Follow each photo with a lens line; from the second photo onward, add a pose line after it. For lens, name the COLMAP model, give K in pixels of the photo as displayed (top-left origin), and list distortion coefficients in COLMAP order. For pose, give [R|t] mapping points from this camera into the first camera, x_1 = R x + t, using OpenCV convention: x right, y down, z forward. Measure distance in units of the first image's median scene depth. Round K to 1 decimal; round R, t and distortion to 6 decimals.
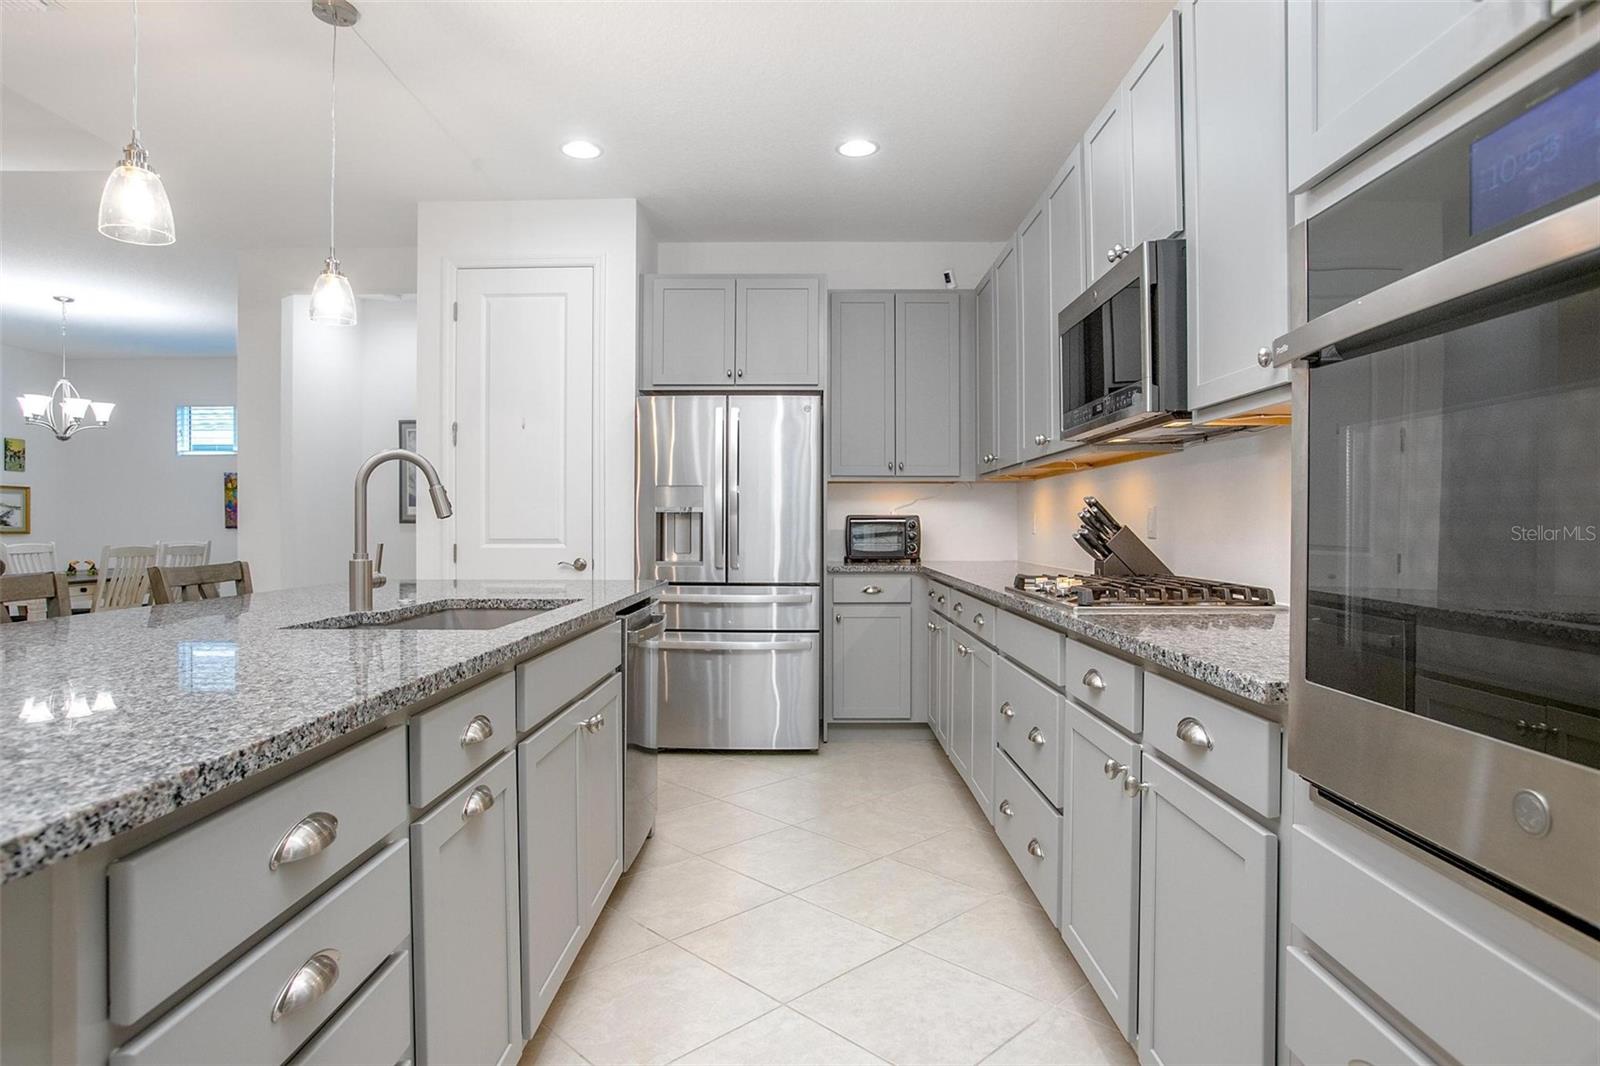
lens RADIAL K [[891.3, 0, 774.7], [0, 891.3, 530.1], [0, 0, 1]] dist [-0.001058, -0.000099]
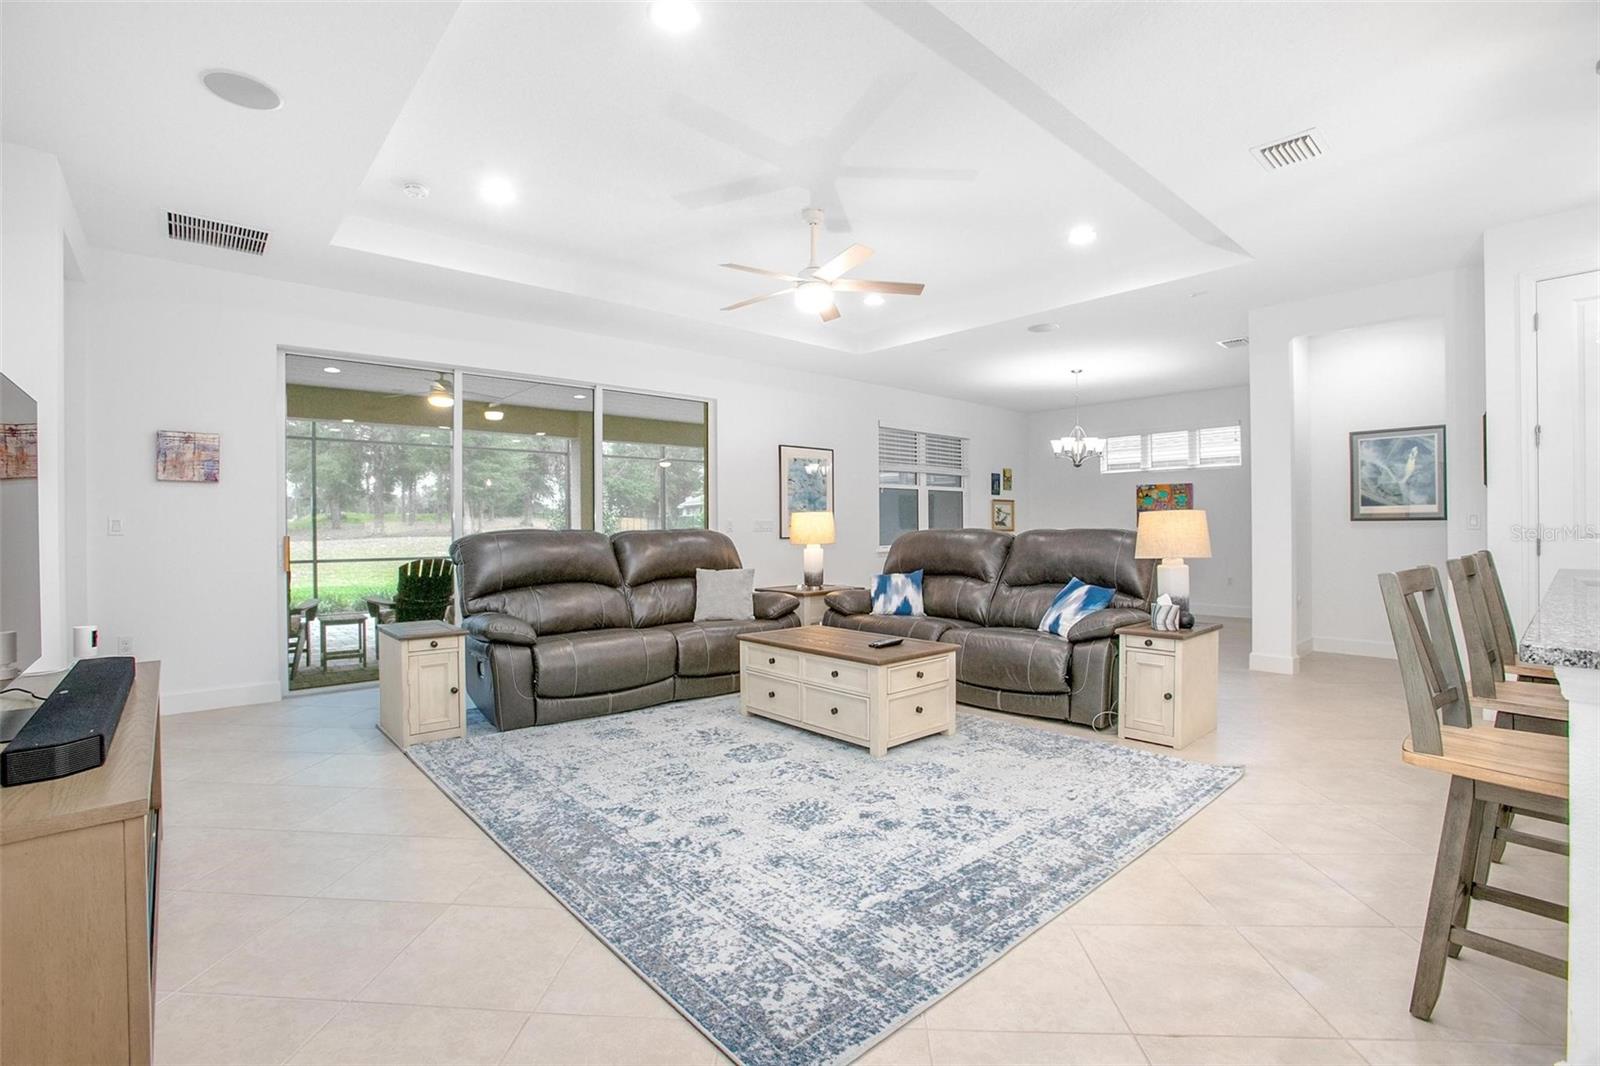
lens RADIAL K [[728.2, 0, 794.4], [0, 728.2, 528.5], [0, 0, 1]] dist [-0.082709, 0.034525]
pose [[0.689383, -0.004204, -0.724385, -0.371372], [0.003632, 0.999991, -0.002347, 0.002745], [0.724388, -0.001013, 0.689392, -0.222318]]
